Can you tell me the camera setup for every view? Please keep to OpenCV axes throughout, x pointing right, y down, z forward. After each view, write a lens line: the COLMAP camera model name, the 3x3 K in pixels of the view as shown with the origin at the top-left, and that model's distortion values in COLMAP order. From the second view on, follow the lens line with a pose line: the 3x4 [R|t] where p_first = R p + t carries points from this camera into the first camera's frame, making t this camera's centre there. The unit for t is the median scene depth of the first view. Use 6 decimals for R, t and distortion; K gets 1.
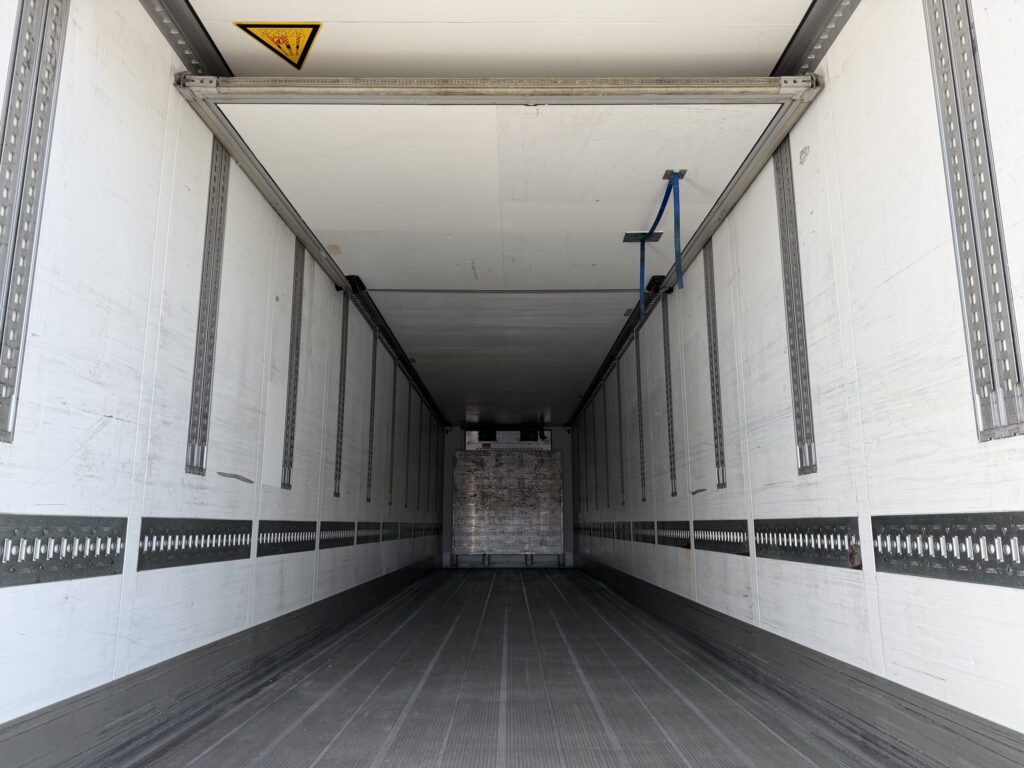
lens RADIAL K [[744.1, 0, 525.7], [0, 744.1, 387.1], [0, 0, 1]] dist [0.083993, -0.089137]
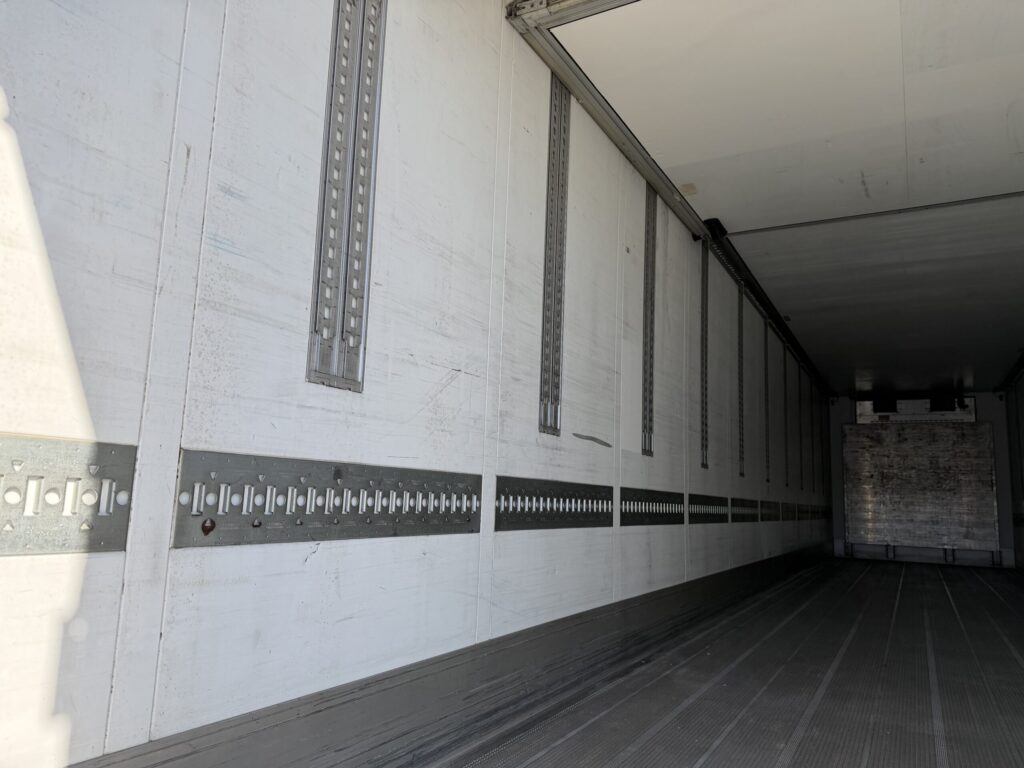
lens RADIAL K [[744.1, 0, 505.0], [0, 744.1, 389.5], [0, 0, 1]] dist [0.083993, -0.089137]
pose [[0.871009, -0.040116, -0.489626, -0.025987], [0.054301, 0.998415, 0.014796, 0.041979], [0.488257, -0.039474, 0.871807, 0.158646]]
